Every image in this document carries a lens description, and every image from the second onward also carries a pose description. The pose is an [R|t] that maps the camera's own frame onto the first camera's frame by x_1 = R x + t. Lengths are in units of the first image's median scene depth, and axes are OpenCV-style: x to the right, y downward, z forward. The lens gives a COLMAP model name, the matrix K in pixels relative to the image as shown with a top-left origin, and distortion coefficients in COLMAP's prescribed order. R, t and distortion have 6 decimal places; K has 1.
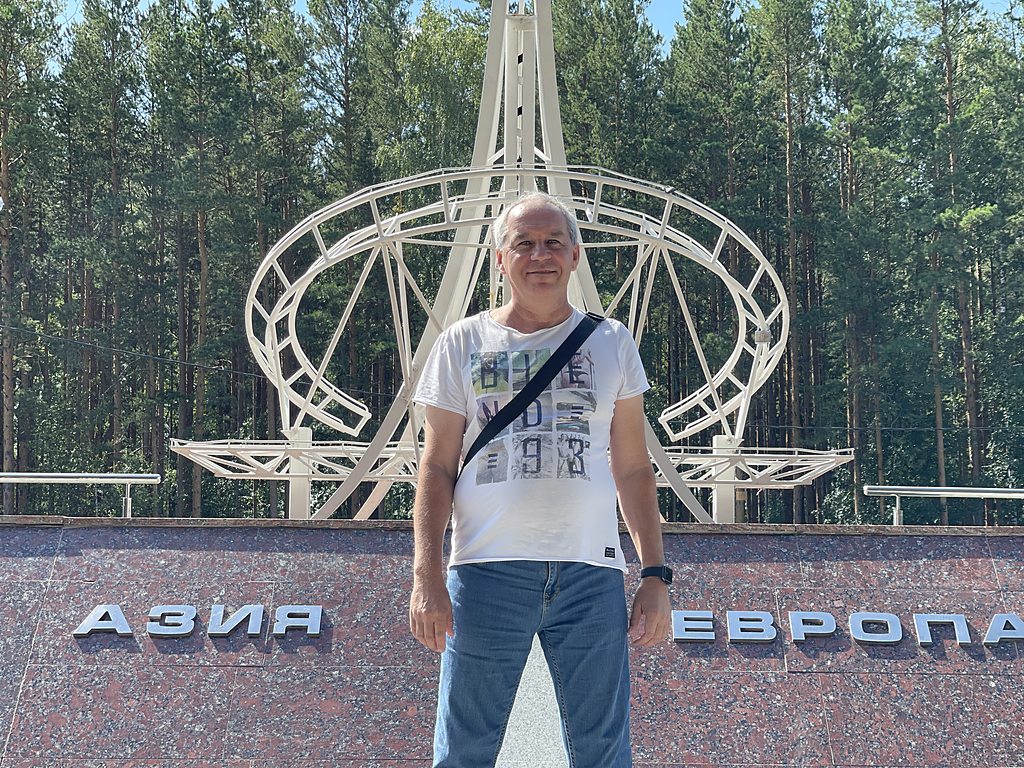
lens RADIAL K [[1903.2, 0, 512.0], [0, 1903.2, 384.0], [0, 0, 1]] dist [0.062707, 0.333098]
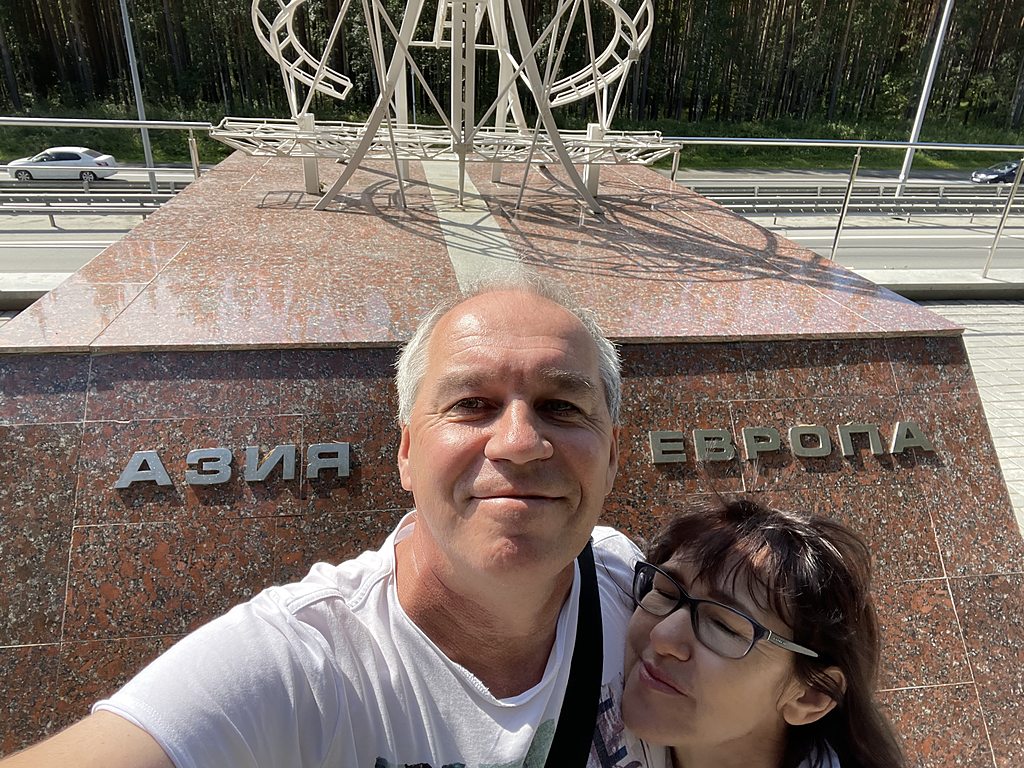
lens RADIAL K [[686.4, 0, 506.7], [0, 686.4, 365.1], [0, 0, 1]] dist [0.048132, -0.060266]
pose [[0.989585, -0.039142, 0.138530, -0.059777], [-0.039248, 0.852504, 0.521245, -0.131621], [-0.138499, -0.521253, 0.842089, 0.644238]]
